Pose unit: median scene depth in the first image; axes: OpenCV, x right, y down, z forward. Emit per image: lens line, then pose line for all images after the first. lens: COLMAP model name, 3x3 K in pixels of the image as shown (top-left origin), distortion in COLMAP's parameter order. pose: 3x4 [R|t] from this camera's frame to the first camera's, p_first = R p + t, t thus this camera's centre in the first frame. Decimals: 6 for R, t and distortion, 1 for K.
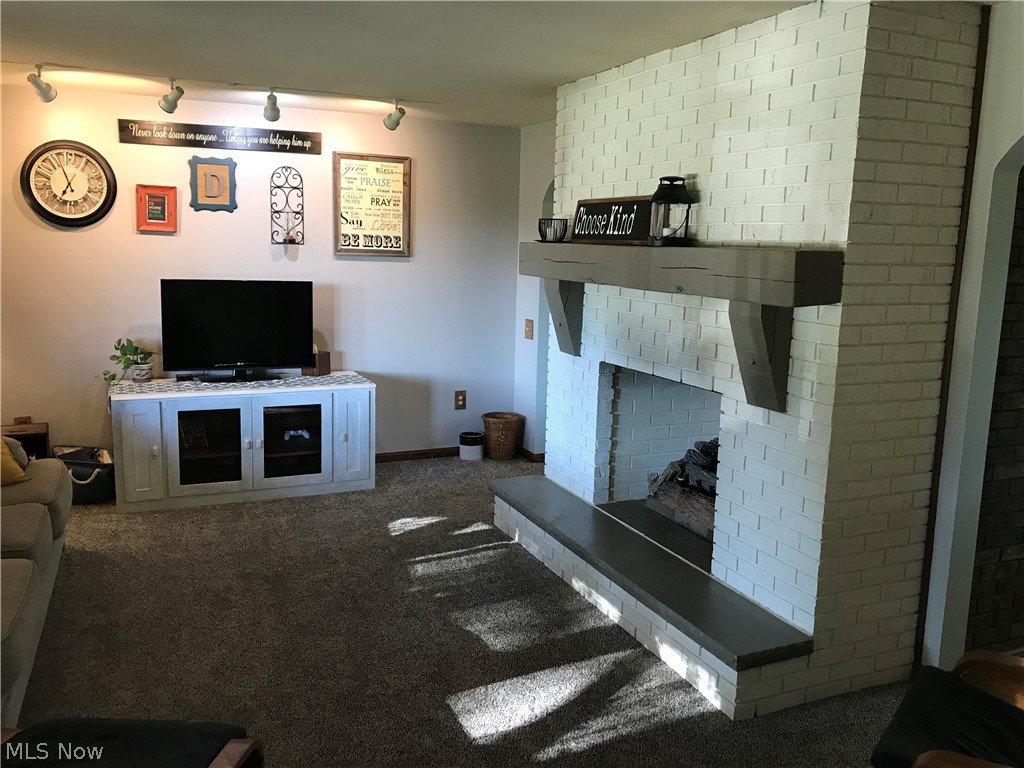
lens RADIAL K [[838.4, 0, 508.6], [0, 838.4, 384.7], [0, 0, 1]] dist [0.031876, -0.052426]
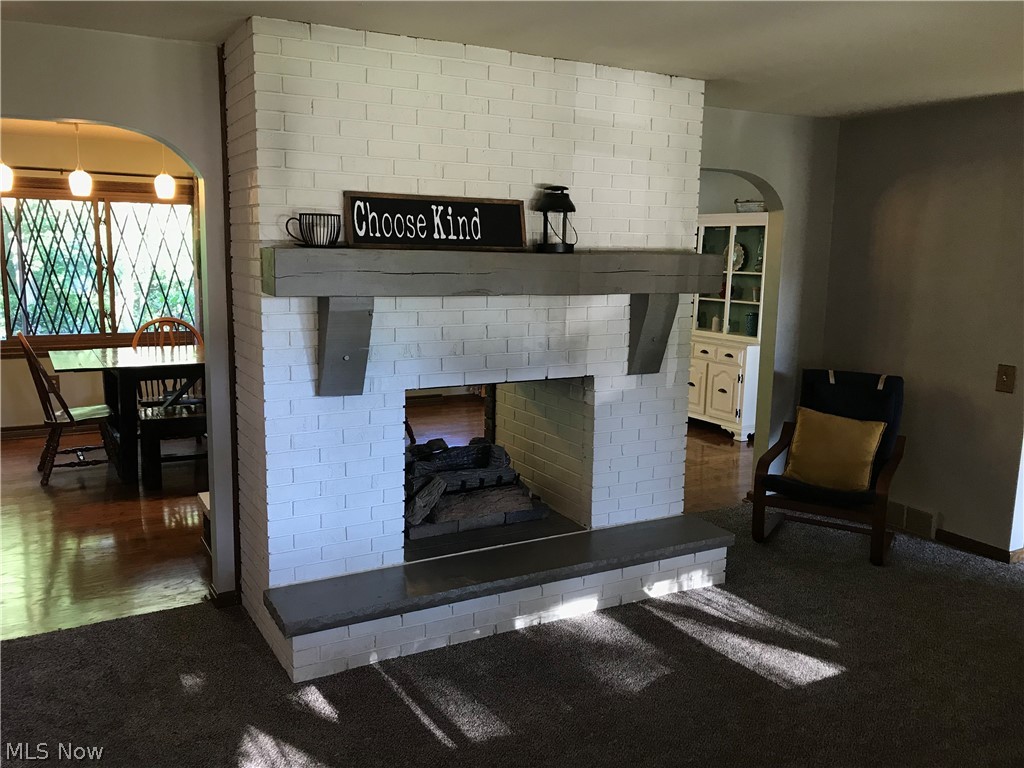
lens RADIAL K [[838.4, 0, 505.4], [0, 838.4, 382.6], [0, 0, 1]] dist [0.031876, -0.052426]
pose [[-0.093451, -0.184166, 0.978443, -0.768114], [0.150208, 0.968887, 0.196714, -0.199121], [-0.984228, 0.165353, -0.062881, 1.032226]]
